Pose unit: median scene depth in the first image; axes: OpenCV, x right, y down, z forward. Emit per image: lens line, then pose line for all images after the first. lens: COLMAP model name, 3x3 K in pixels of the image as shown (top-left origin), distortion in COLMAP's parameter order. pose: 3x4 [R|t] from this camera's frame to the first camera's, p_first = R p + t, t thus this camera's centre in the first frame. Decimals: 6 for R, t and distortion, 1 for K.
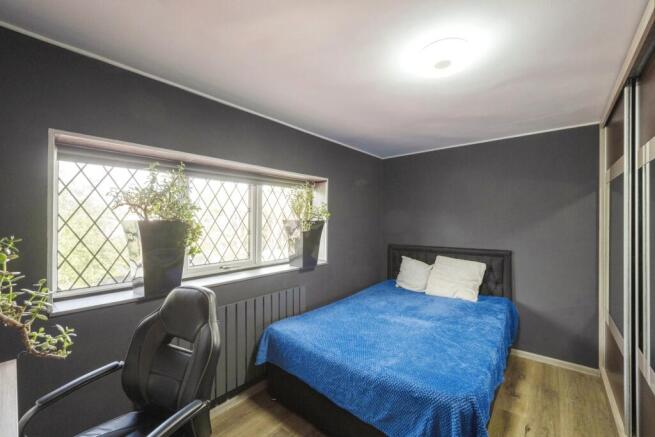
lens RADIAL K [[266.4, 0, 337.8], [0, 266.4, 217.5], [0, 0, 1]] dist [-0.000589, -0.000293]
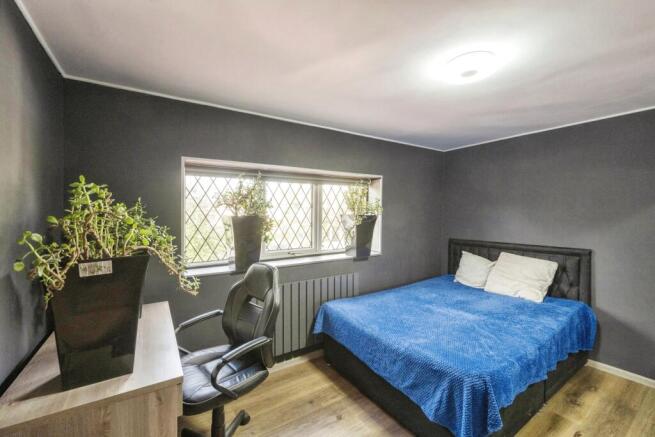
lens RADIAL K [[266.3, 0, 329.9], [0, 266.3, 210.9], [0, 0, 1]] dist [0.000815, 0.000116]
pose [[0.957175, -0.001509, -0.289505, 0.120407], [0.002683, 0.999990, 0.003661, -0.014612], [0.289497, -0.004281, 0.957169, -0.151186]]
